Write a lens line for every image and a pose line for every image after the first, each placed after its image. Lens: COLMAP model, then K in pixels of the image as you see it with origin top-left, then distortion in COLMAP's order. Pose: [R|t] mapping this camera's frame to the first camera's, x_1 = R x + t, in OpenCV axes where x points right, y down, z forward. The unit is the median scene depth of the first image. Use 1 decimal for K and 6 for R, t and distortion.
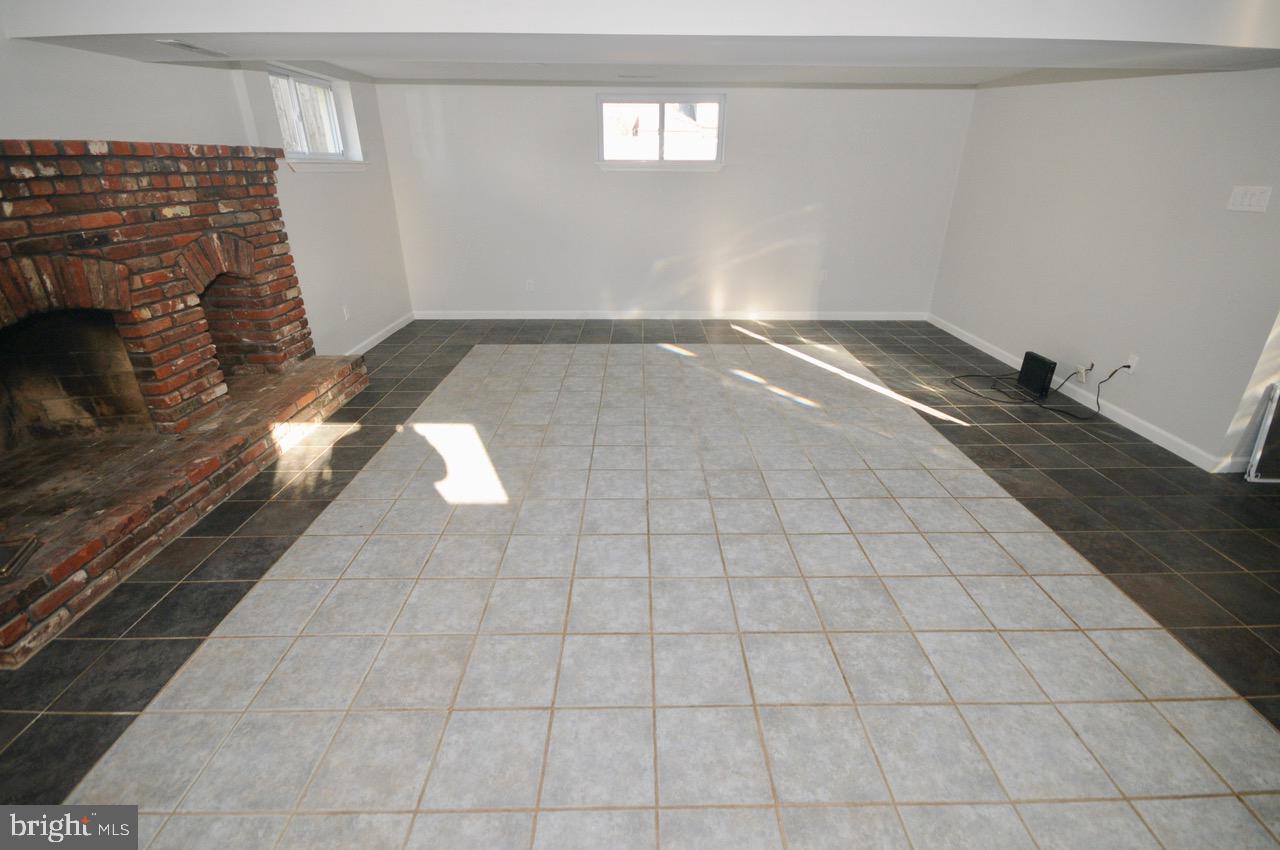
lens RADIAL K [[581.5, 0, 648.2], [0, 581.5, 438.0], [0, 0, 1]] dist [0.016769, -0.016537]
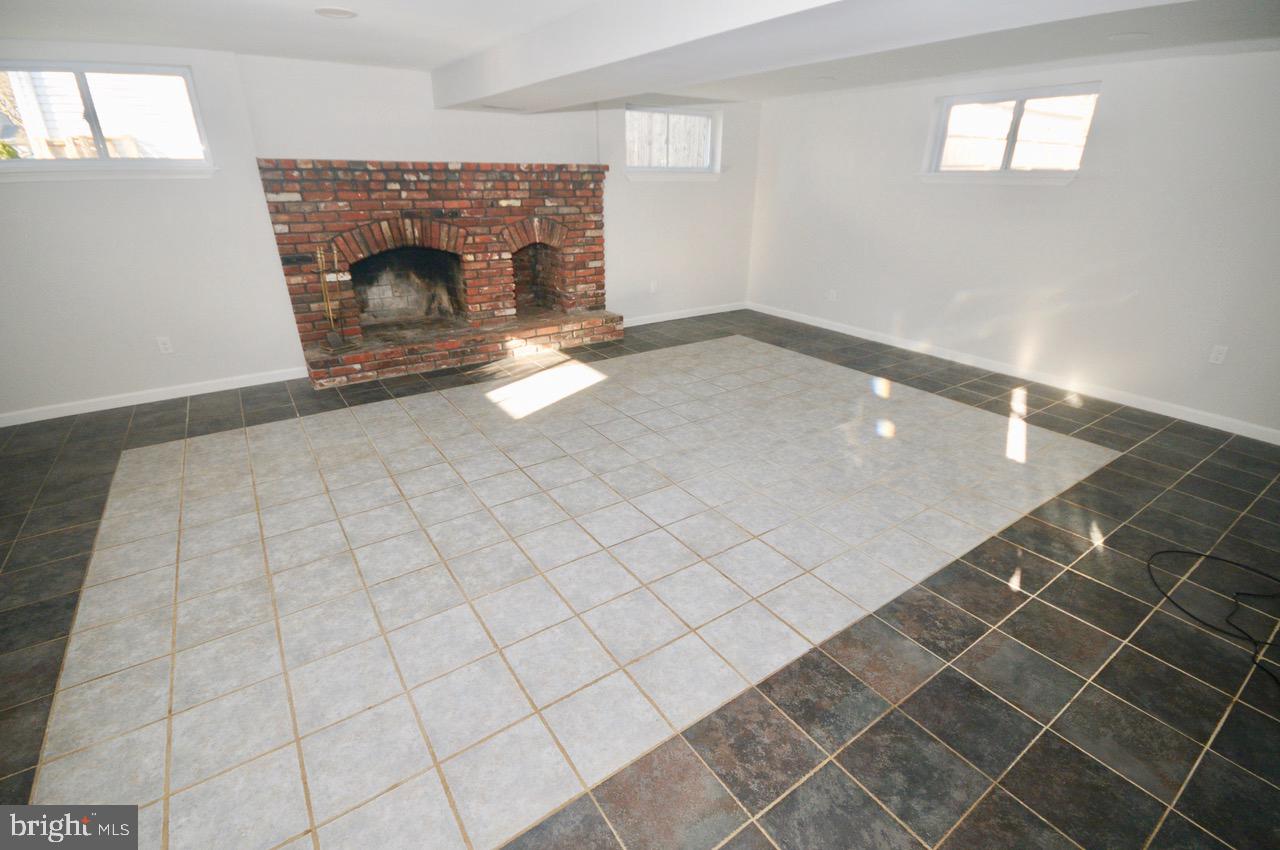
lens RADIAL K [[575.5, 0, 648.7], [0, 575.5, 436.1], [0, 0, 1]] dist [-0.000688, 0.001004]
pose [[0.562021, 0.340592, -0.753744, 0.904423], [-0.352493, 0.923015, 0.154247, -0.159059], [0.748252, 0.178999, 0.638810, 0.345368]]
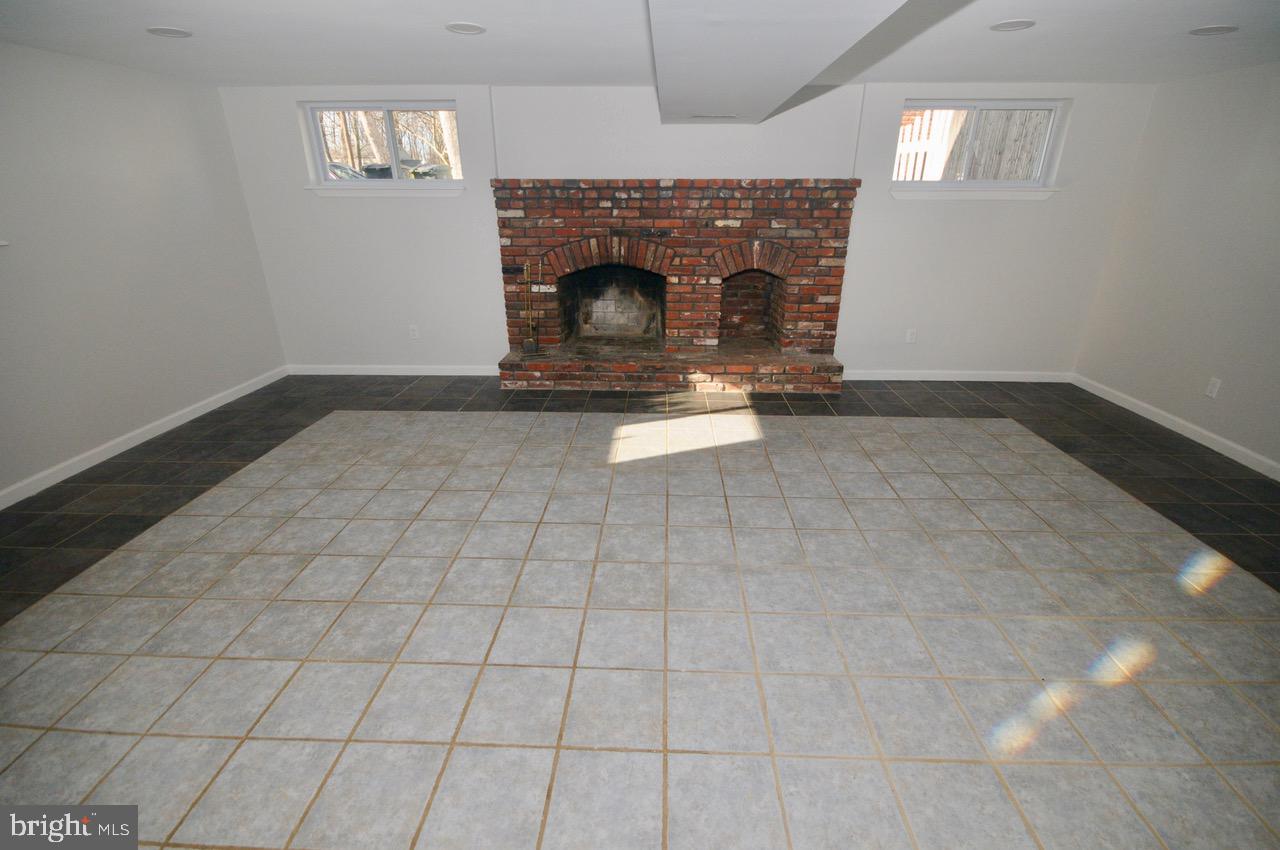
lens RADIAL K [[575.5, 0, 648.7], [0, 575.5, 436.1], [0, 0, 1]] dist [-0.000688, 0.001004]
pose [[-0.046244, 0.381533, -0.923198, 0.784880], [-0.422456, 0.830003, 0.364179, -0.380778], [0.905203, 0.406852, 0.122798, 0.841498]]
